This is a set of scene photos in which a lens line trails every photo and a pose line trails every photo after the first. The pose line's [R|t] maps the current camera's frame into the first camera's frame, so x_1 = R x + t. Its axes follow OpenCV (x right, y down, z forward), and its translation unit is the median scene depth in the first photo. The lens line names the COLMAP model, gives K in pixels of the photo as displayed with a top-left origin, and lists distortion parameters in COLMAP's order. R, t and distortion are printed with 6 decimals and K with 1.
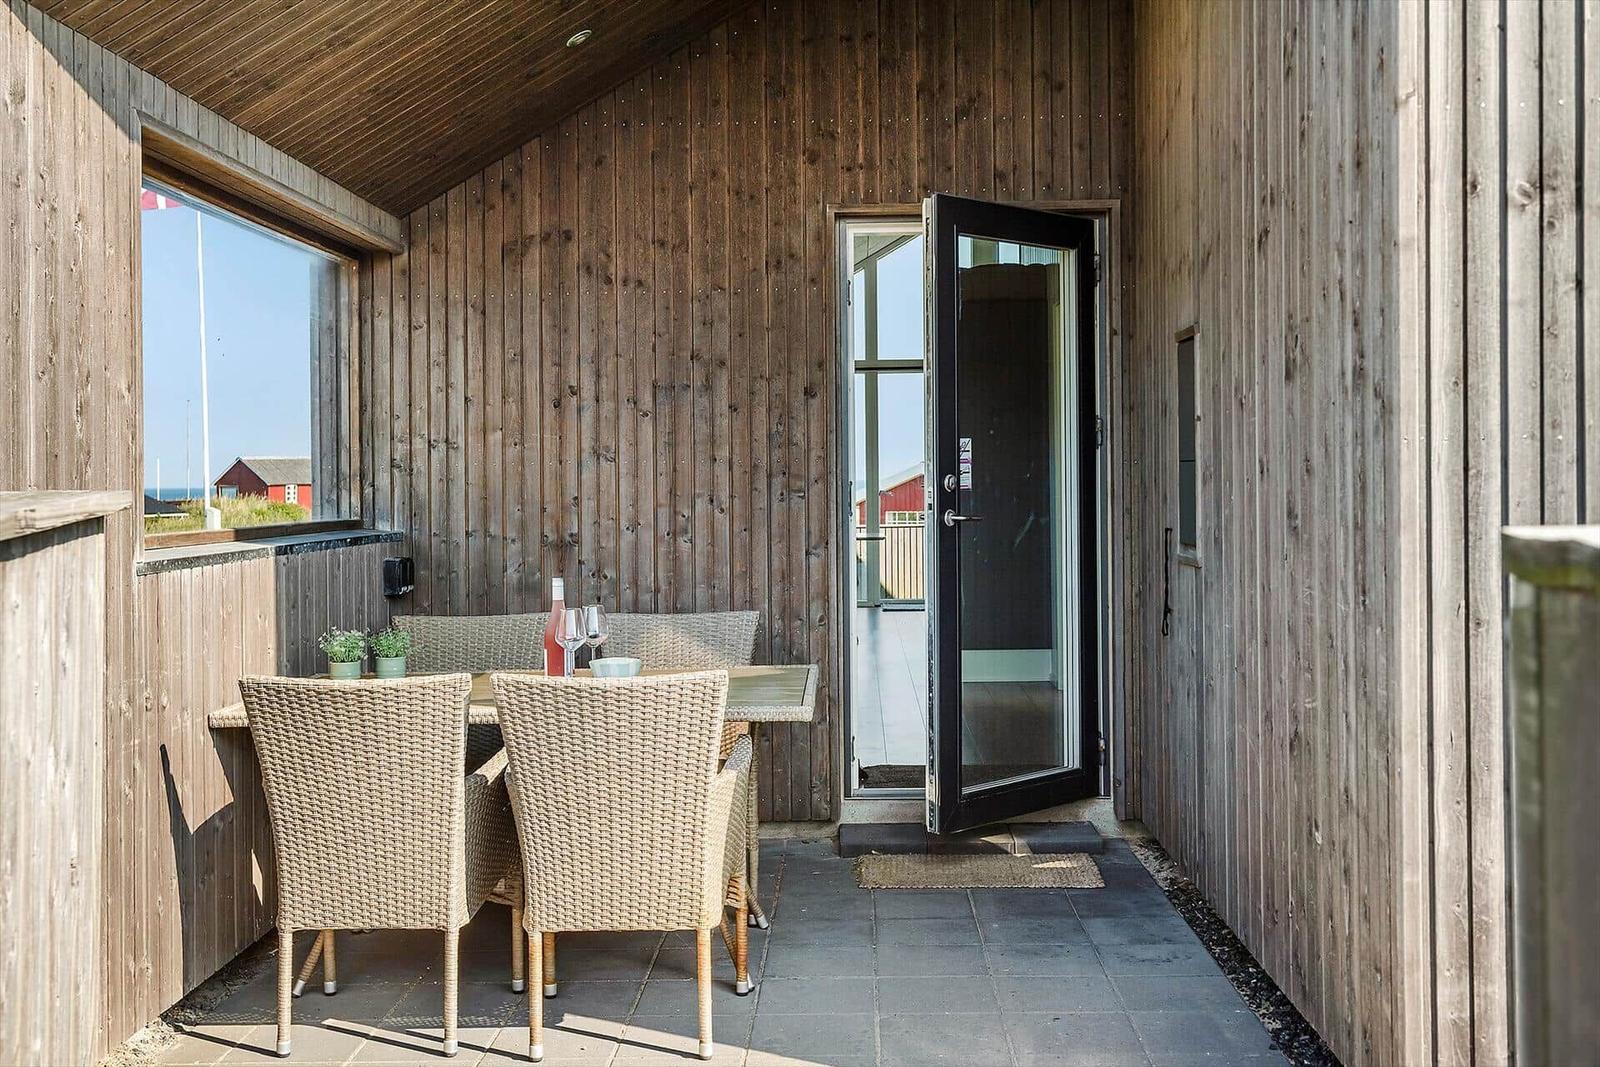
lens RADIAL K [[1743.3, 0, 798.9], [0, 1743.3, 490.2], [0, 0, 1]] dist [0.023987, 0.002036]
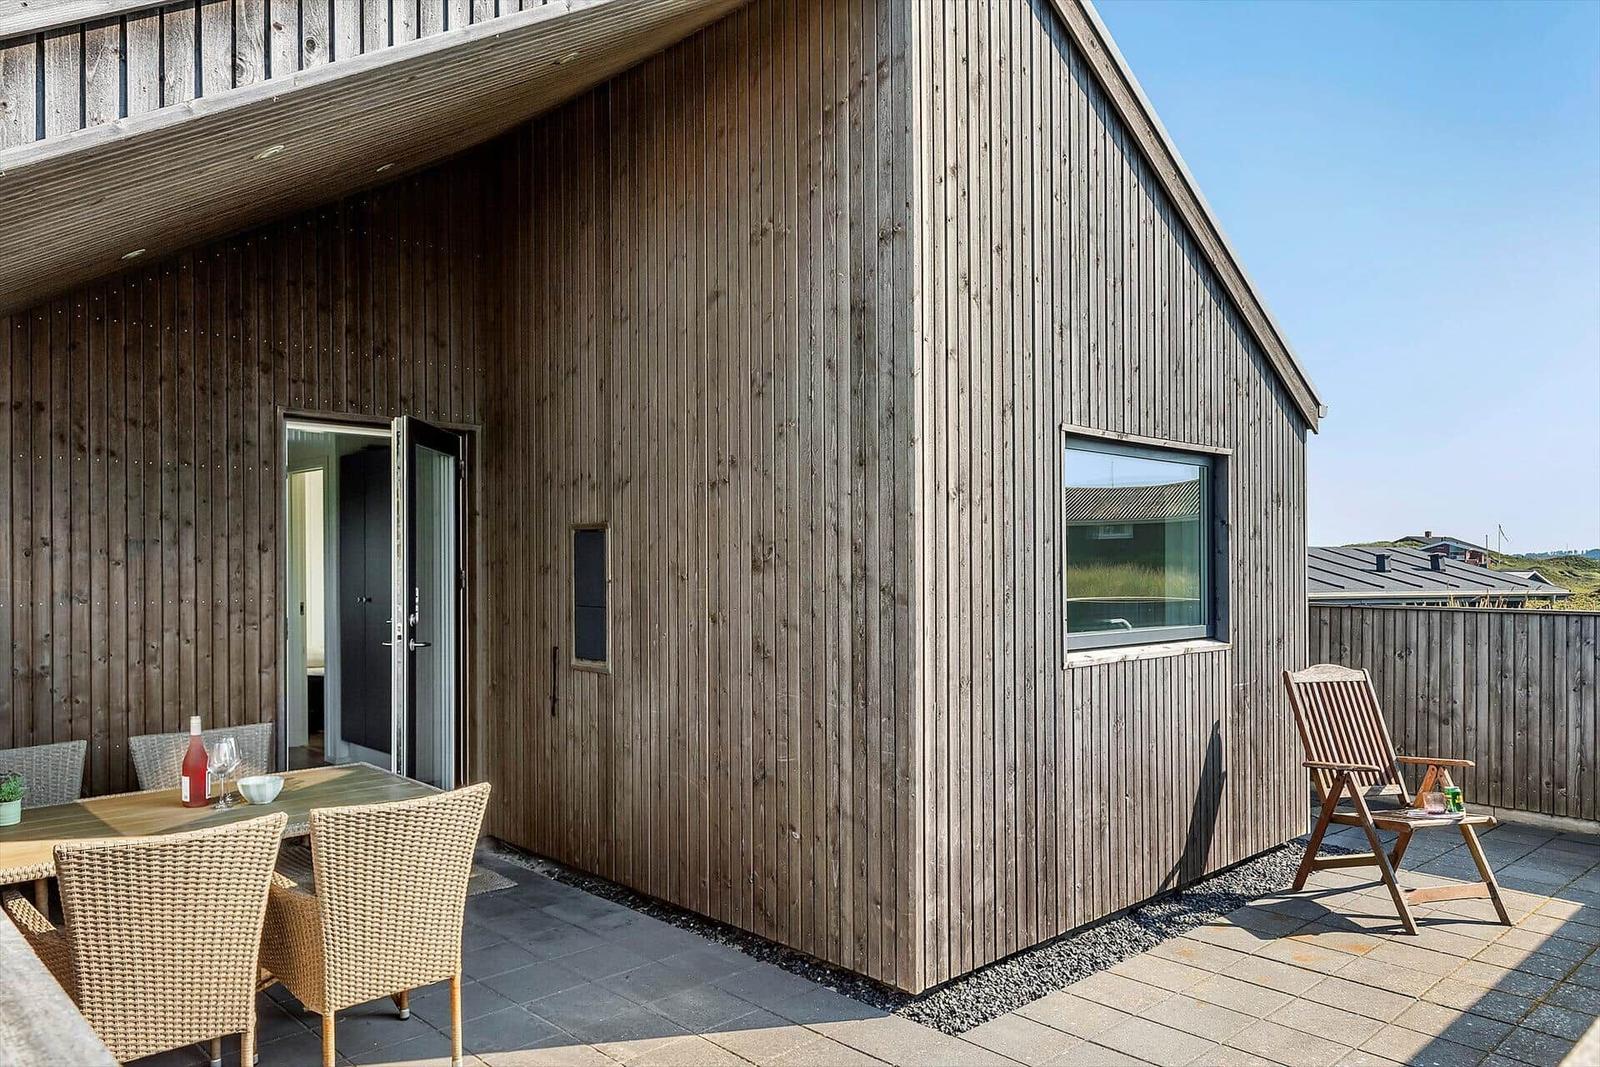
lens RADIAL K [[1113.6, 0, 802.0], [0, 1113.6, 562.5], [0, 0, 1]] dist [-0.001153, -0.000266]
pose [[0.693761, 0.013806, 0.720073, -0.312788], [-0.007388, 0.999900, -0.012054, -0.038295], [-0.720168, 0.003043, 0.693793, 0.131244]]
